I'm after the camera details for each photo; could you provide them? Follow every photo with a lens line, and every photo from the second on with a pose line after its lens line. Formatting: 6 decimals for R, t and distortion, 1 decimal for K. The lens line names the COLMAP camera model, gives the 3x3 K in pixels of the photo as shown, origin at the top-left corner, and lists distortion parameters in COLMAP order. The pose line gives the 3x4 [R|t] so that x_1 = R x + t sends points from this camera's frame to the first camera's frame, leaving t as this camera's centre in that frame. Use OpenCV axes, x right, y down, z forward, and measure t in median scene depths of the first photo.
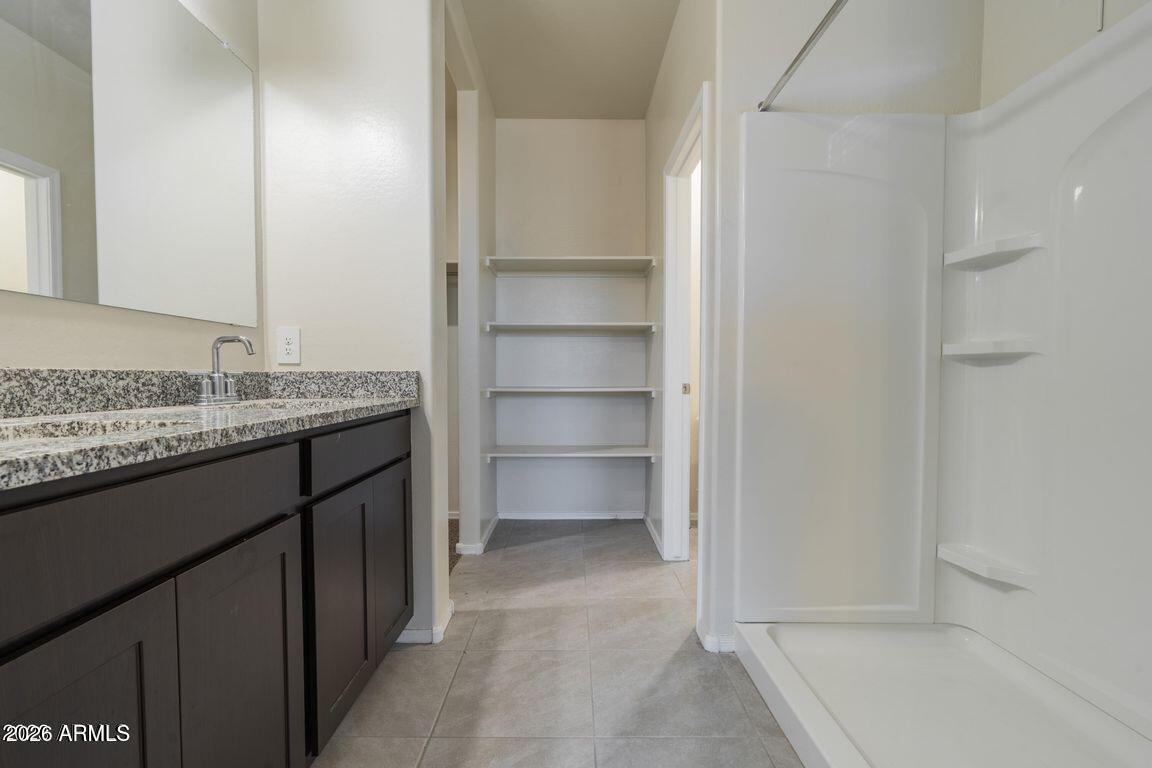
lens RADIAL K [[525.2, 0, 576.5], [0, 525.2, 388.0], [0, 0, 1]] dist [-0.002871, 0.000502]
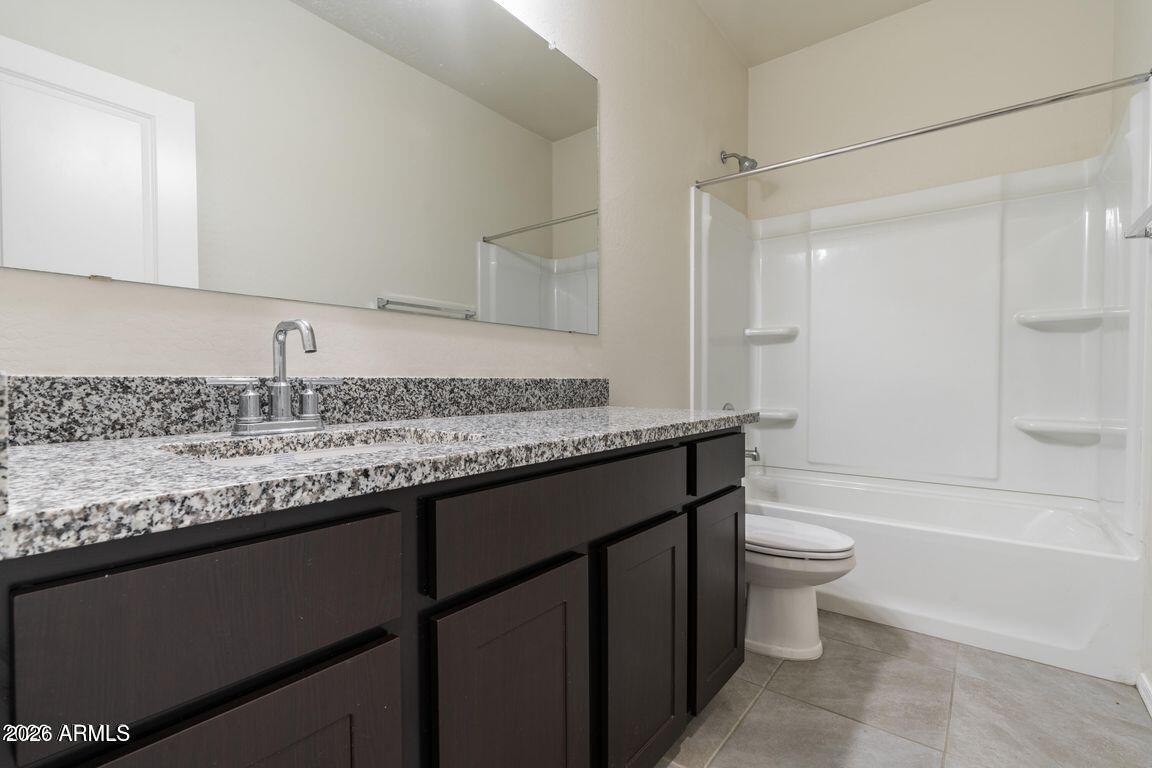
lens RADIAL K [[525.2, 0, 583.0], [0, 525.2, 390.0], [0, 0, 1]] dist [-0.002871, 0.000502]
pose [[0.771692, -0.016565, -0.635781, -0.034778], [0.010666, 0.999857, -0.013104, -0.003931], [0.635908, 0.003331, 0.771758, 0.414241]]
